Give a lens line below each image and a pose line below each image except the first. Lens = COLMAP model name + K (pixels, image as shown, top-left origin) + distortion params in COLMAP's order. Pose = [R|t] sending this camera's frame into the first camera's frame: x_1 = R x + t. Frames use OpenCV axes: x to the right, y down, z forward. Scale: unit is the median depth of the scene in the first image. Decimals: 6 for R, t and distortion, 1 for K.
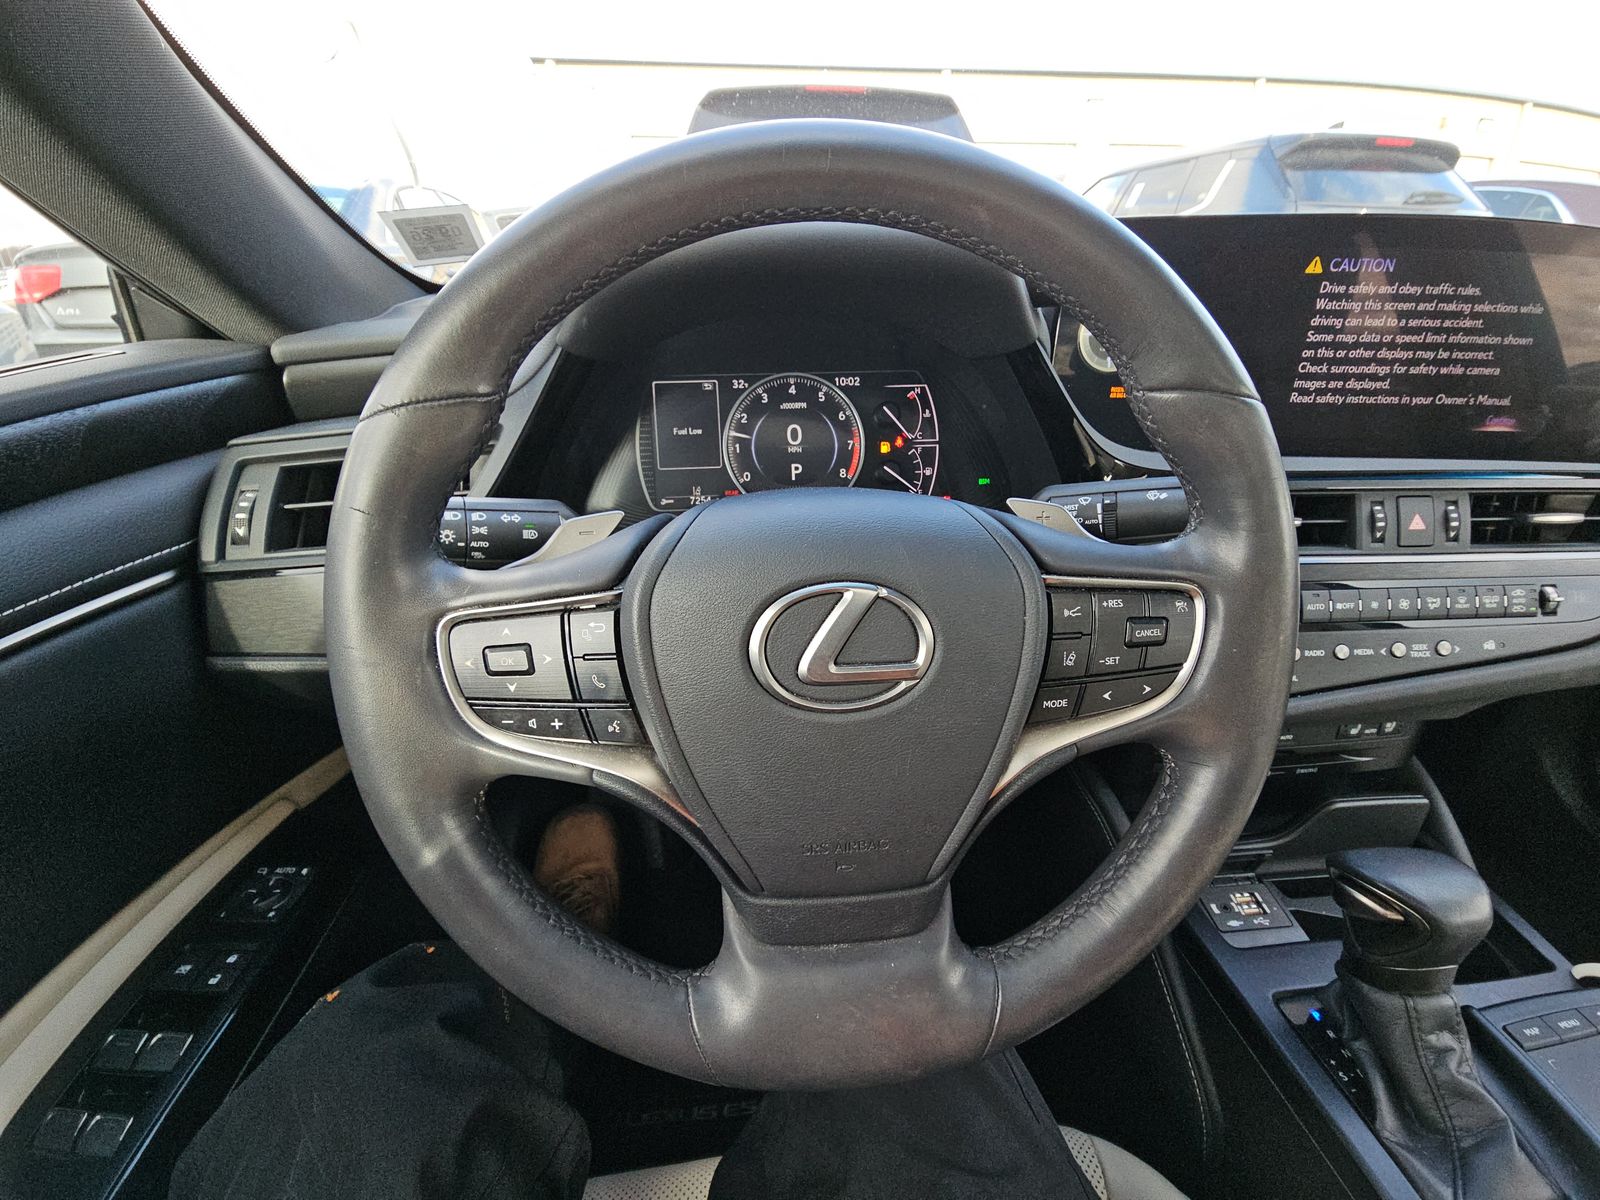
lens RADIAL K [[648.2, 0, 815.3], [0, 648.2, 589.9], [0, 0, 1]] dist [-0.001449, -0.001220]
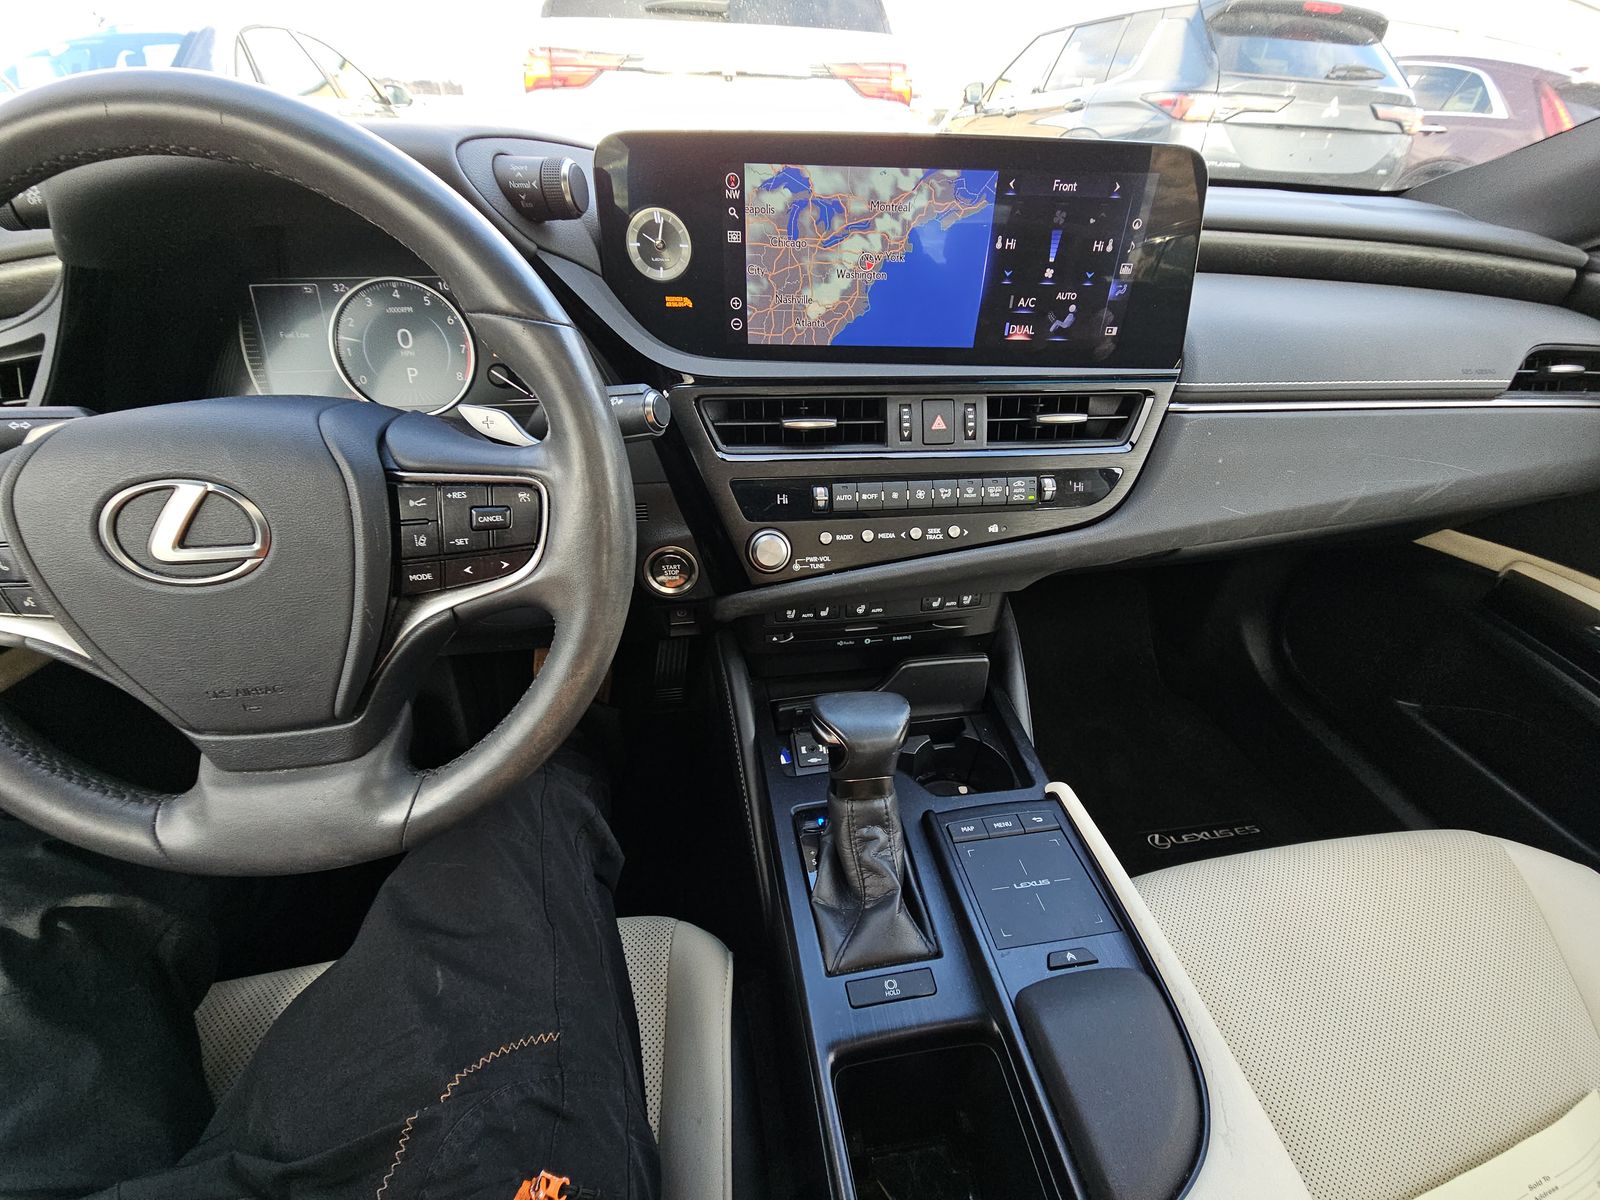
lens RADIAL K [[648.2, 0, 801.7], [0, 648.2, 586.3], [0, 0, 1]] dist [-0.001449, -0.001220]
pose [[0.997491, -0.019472, 0.068063, 0.543613], [0.008968, 0.988440, 0.151349, 0.006039], [-0.070223, -0.150359, 0.986134, -0.151201]]
